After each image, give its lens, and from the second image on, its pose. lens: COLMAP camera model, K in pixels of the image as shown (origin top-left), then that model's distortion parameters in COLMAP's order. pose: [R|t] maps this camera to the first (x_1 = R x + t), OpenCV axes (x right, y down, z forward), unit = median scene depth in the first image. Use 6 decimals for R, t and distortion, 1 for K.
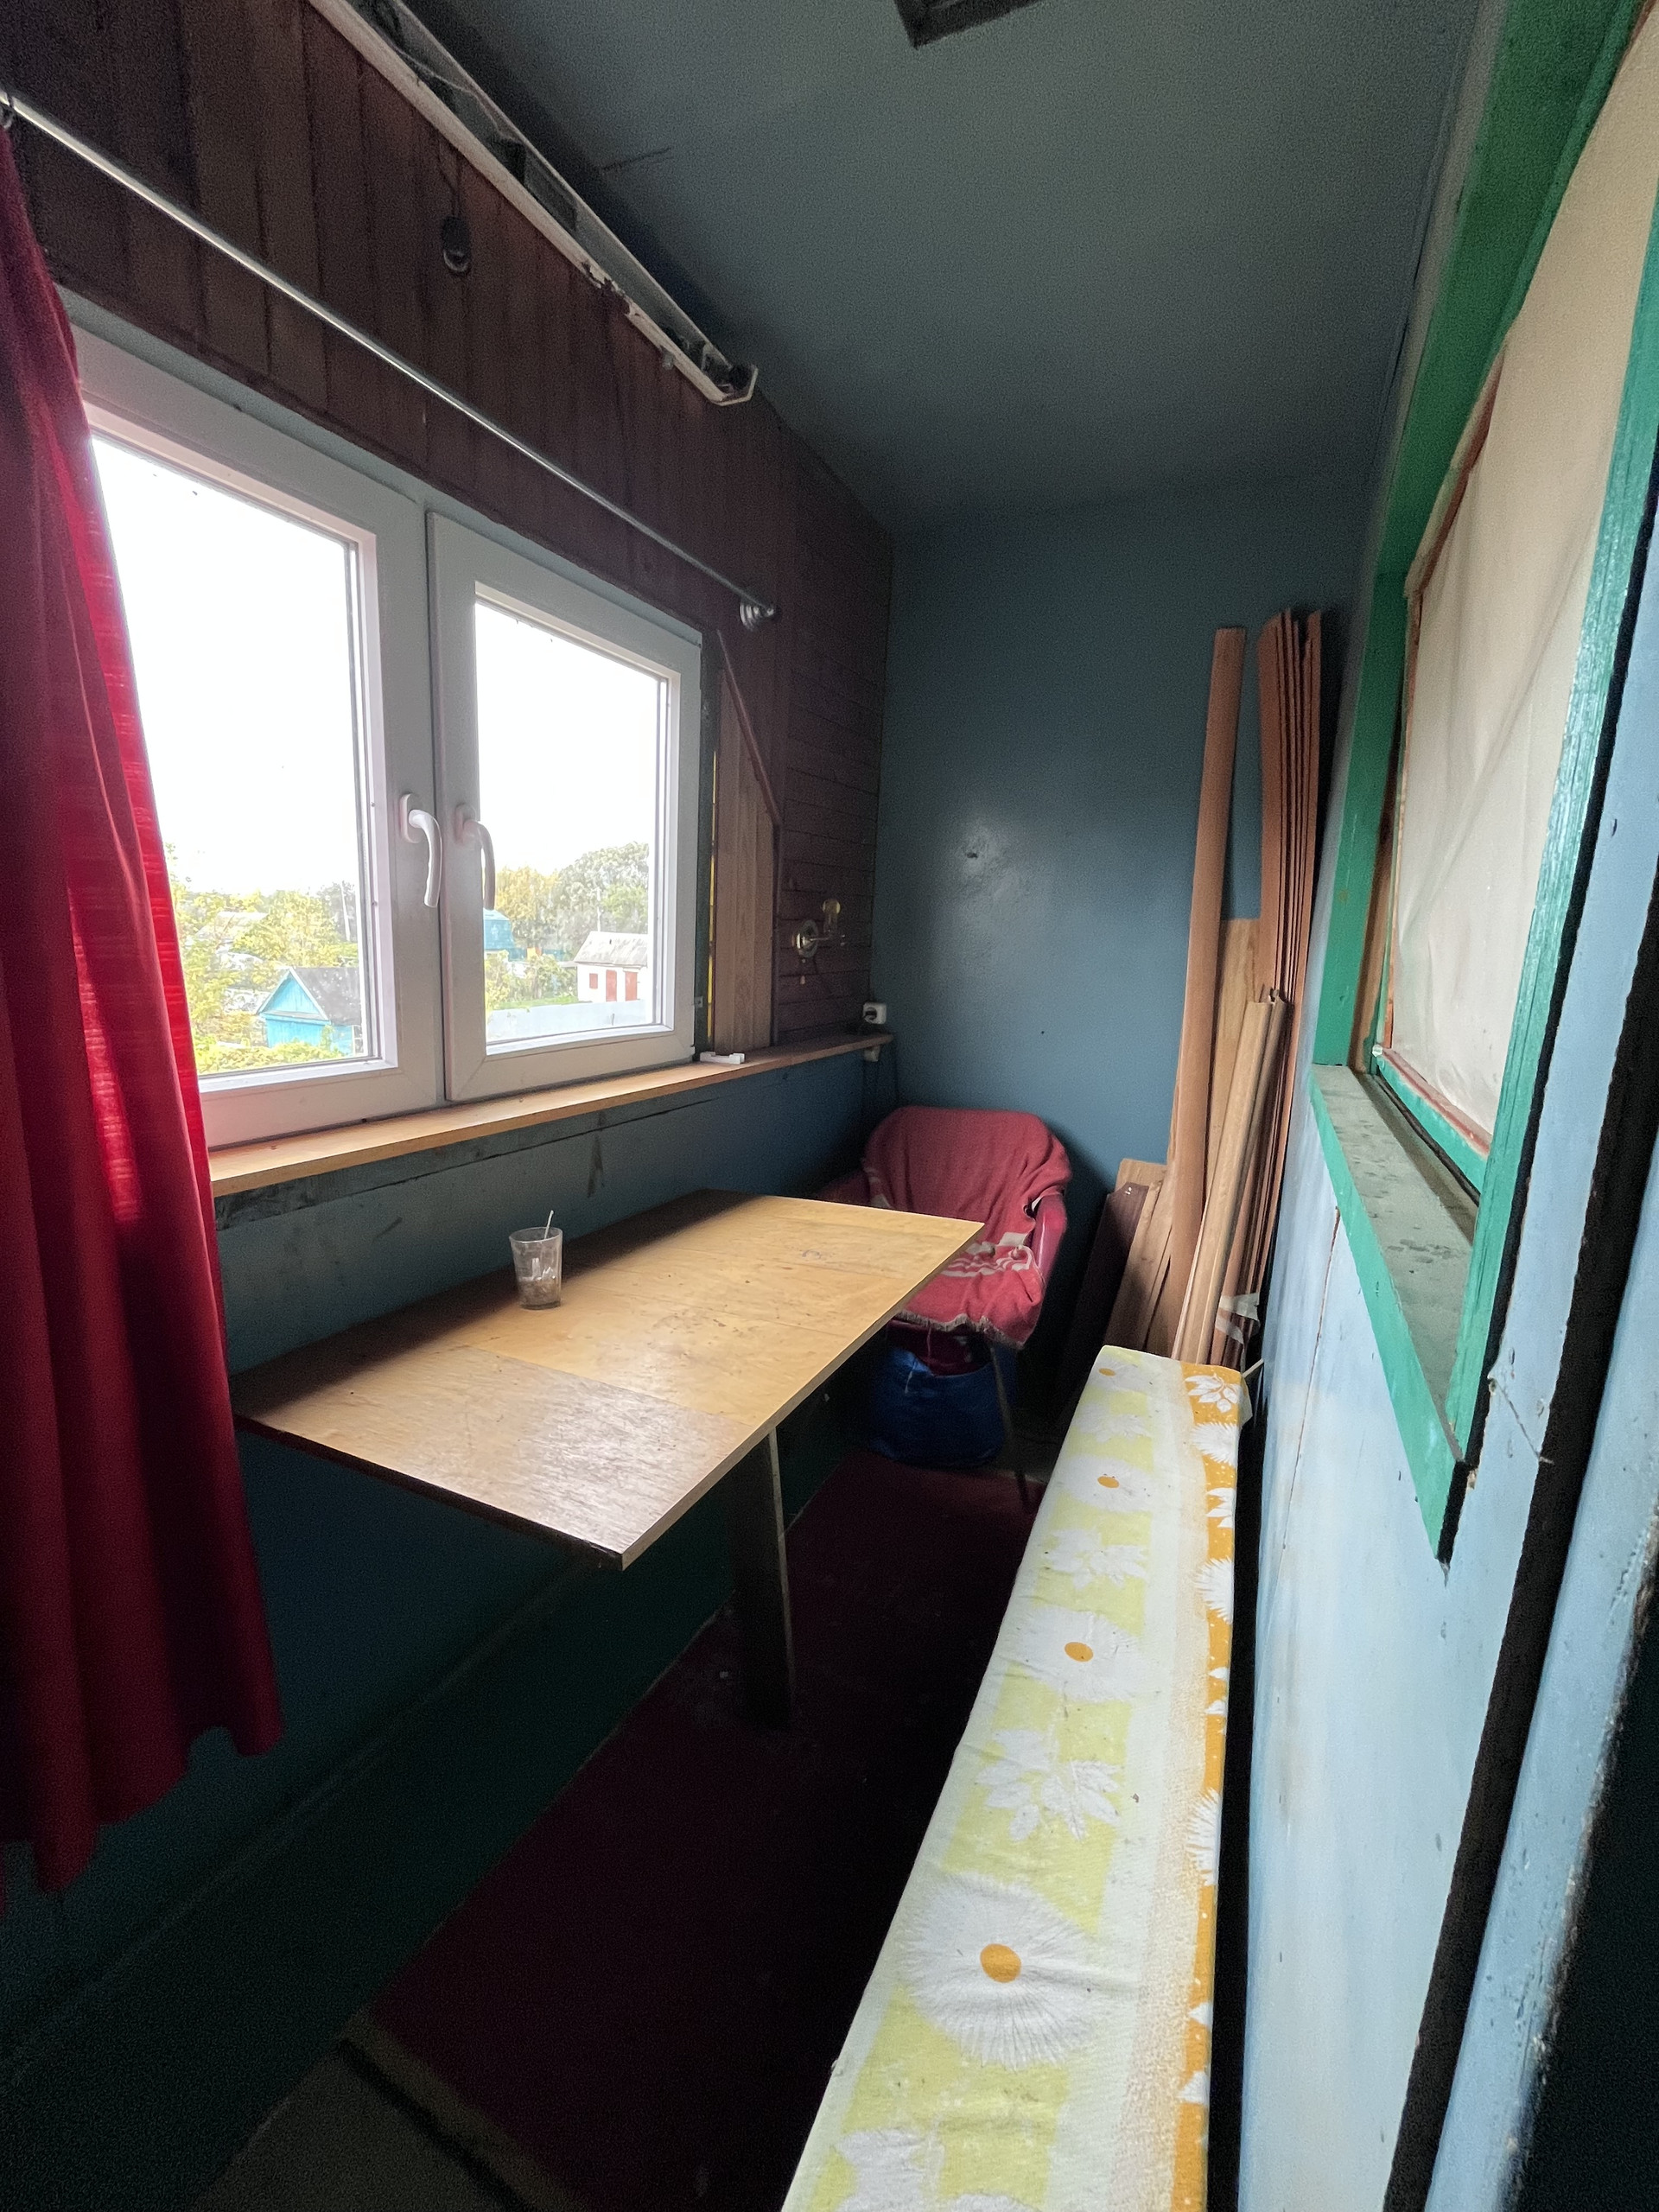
lens RADIAL K [[894.2, 0, 829.5], [0, 894.2, 1107.9], [0, 0, 1]] dist [-0.003616, 0.000166]
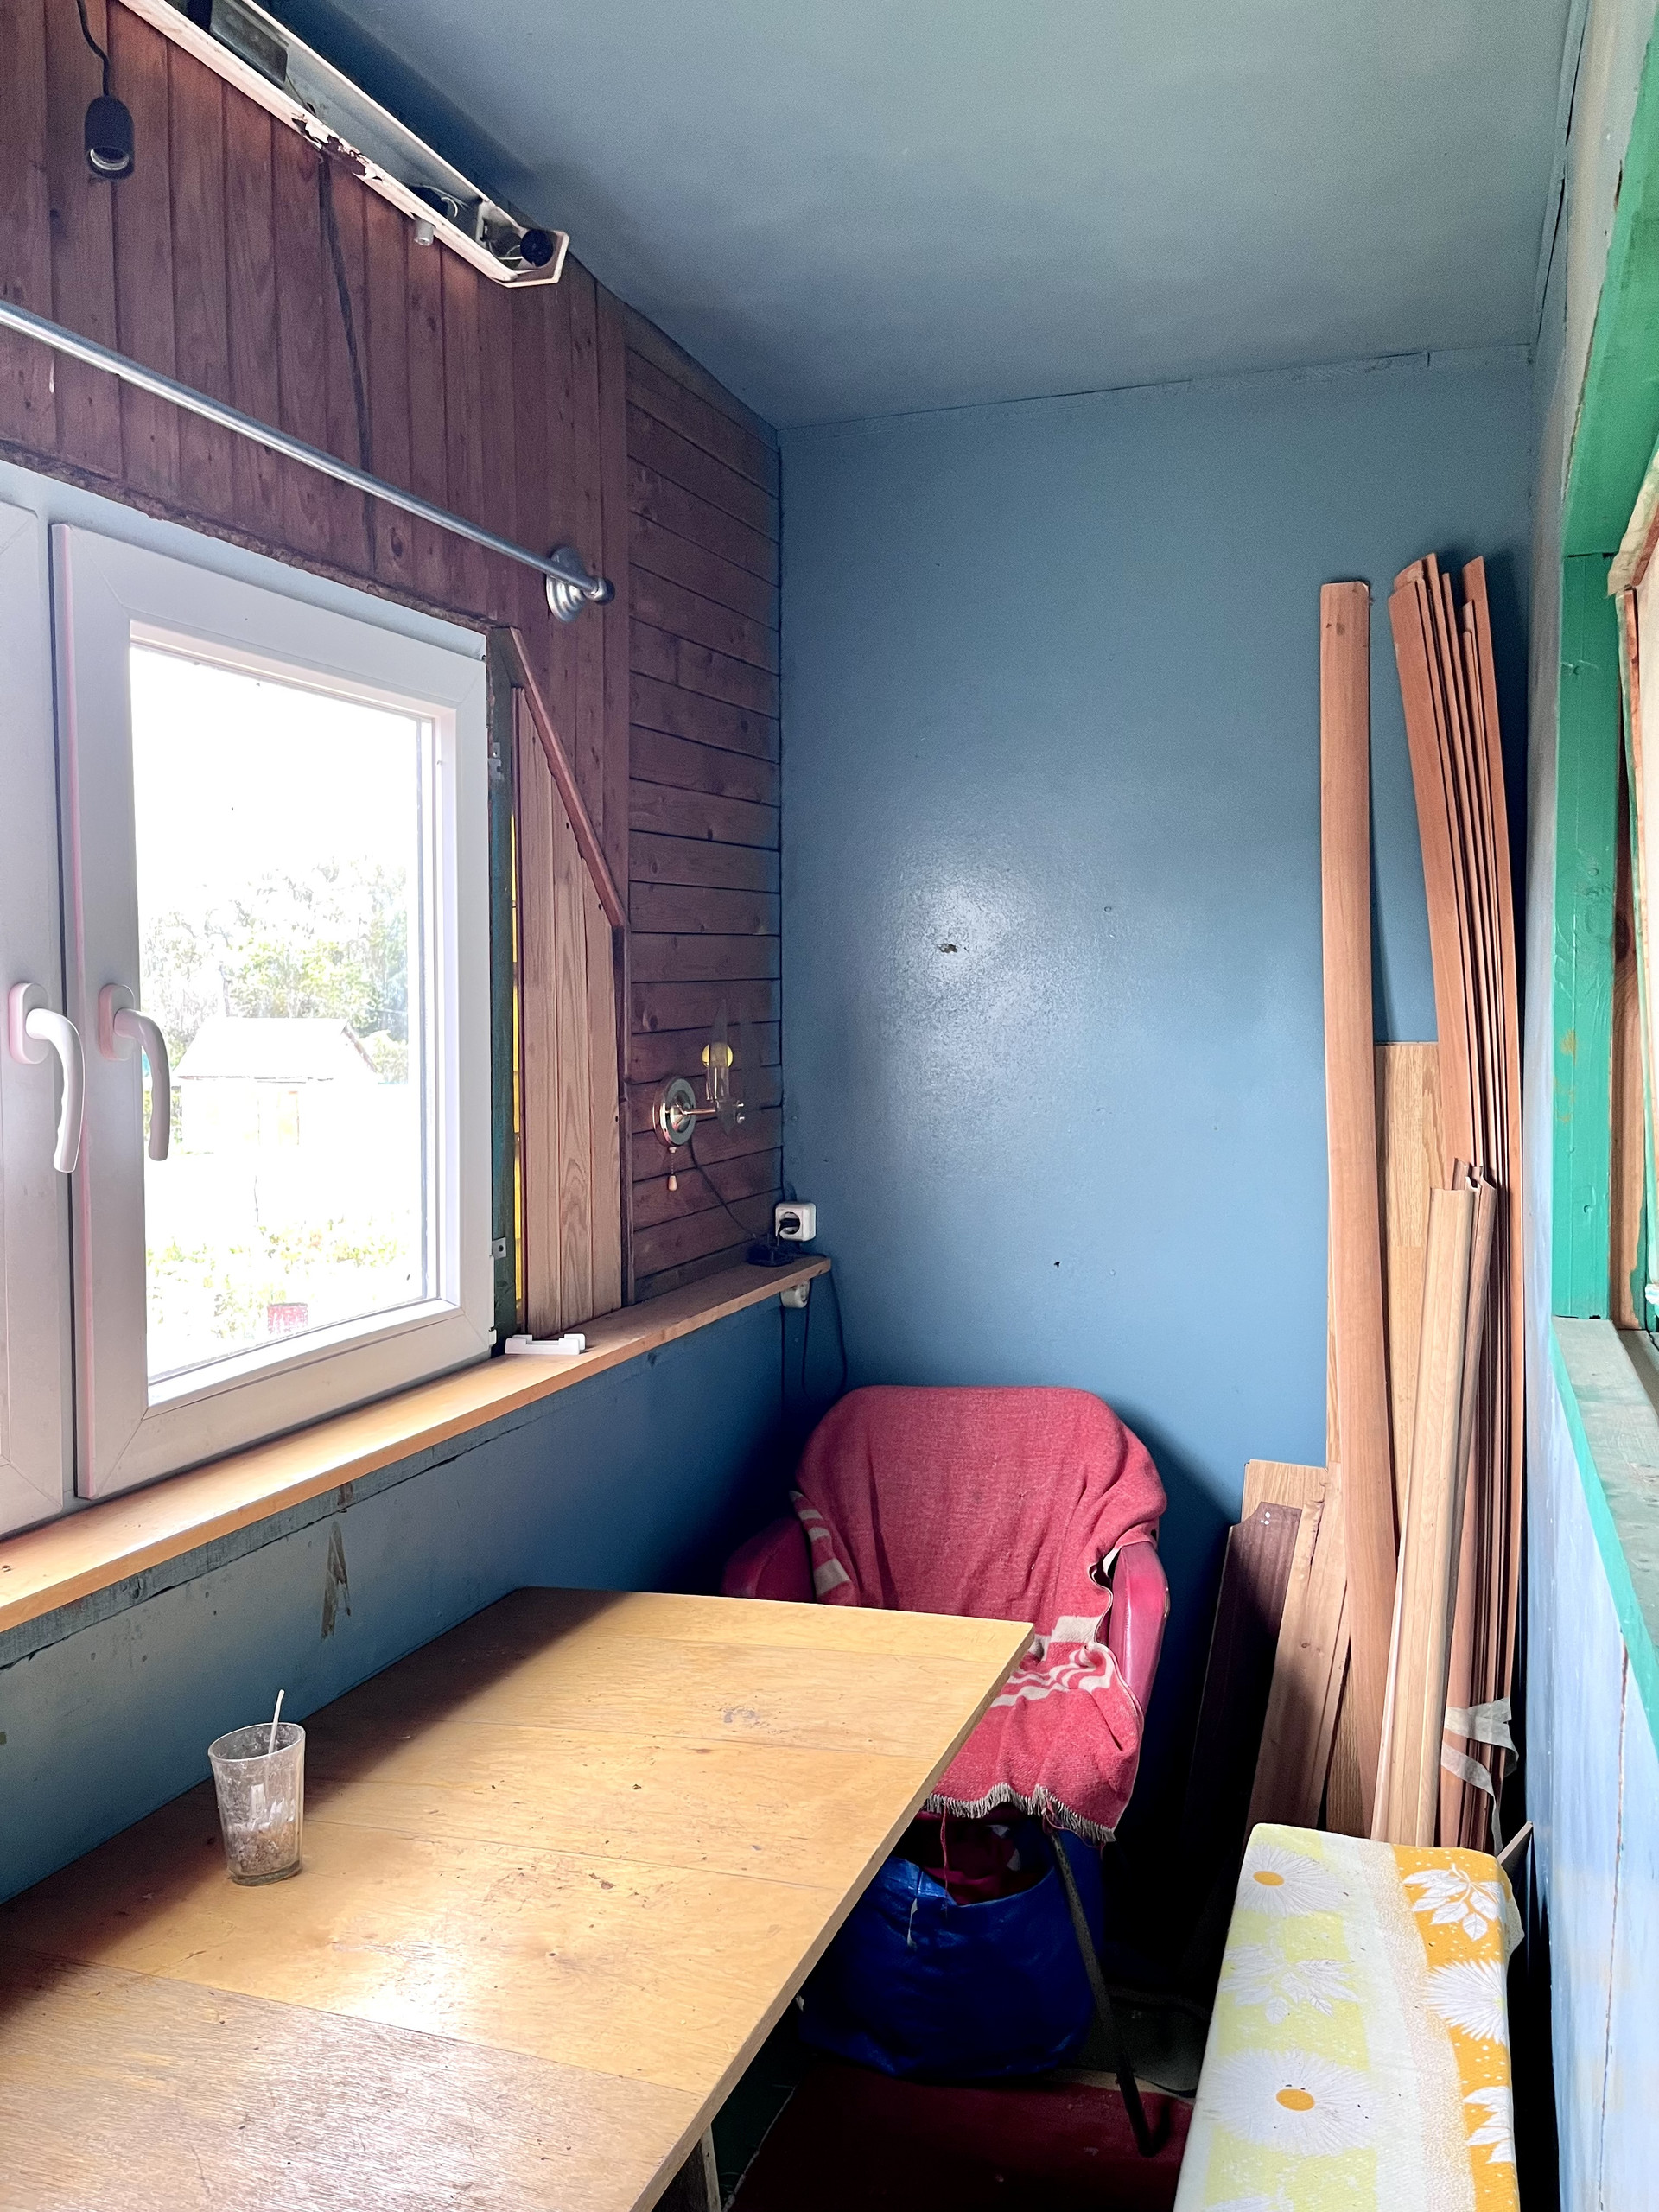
lens RADIAL K [[1673.5, 0, 824.8], [0, 1673.5, 1105.8], [0, 0, 1]] dist [0.067666, -0.105726]
pose [[0.994157, -0.051308, 0.094966, -0.038322], [0.062668, 0.990698, -0.120789, -0.067272], [-0.087886, 0.126035, 0.988125, -0.078997]]
